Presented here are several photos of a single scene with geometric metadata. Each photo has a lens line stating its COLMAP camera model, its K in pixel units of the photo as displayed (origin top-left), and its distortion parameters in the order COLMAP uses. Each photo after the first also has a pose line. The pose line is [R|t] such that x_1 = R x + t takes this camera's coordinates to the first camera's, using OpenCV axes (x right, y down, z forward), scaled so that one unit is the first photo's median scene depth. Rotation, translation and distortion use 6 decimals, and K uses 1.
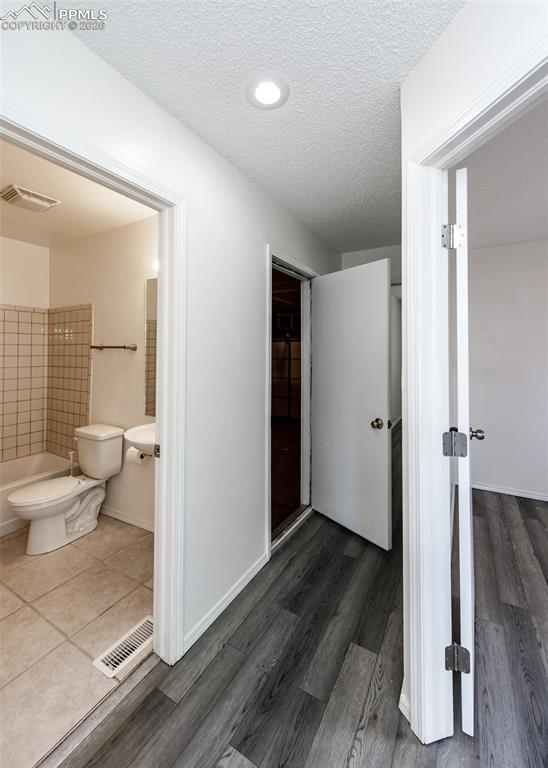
lens RADIAL K [[314.8, 0, 277.4], [0, 314.8, 349.8], [0, 0, 1]] dist [0.002419, -0.000633]
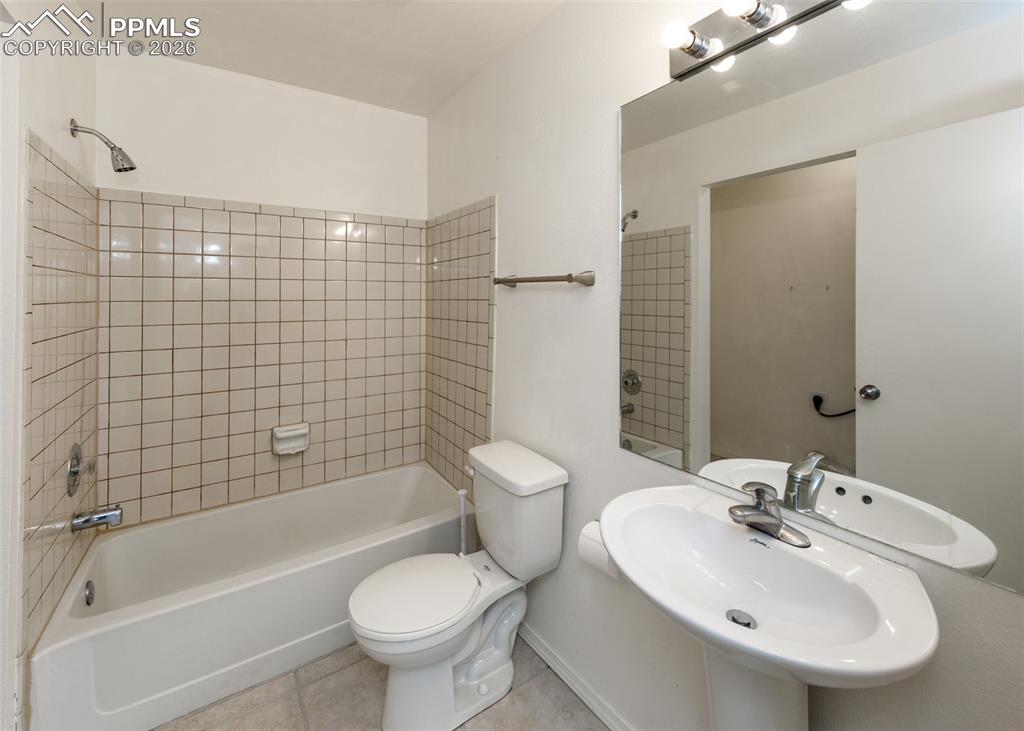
lens RADIAL K [[446.0, 0, 508.3], [0, 446.0, 302.8], [0, 0, 1]] dist [-0.000495, -0.000361]
pose [[0.893940, 0.003623, -0.448172, -0.253419], [0.004619, 0.999840, 0.017297, 0.012549], [0.448163, -0.017533, 0.893780, 0.377583]]
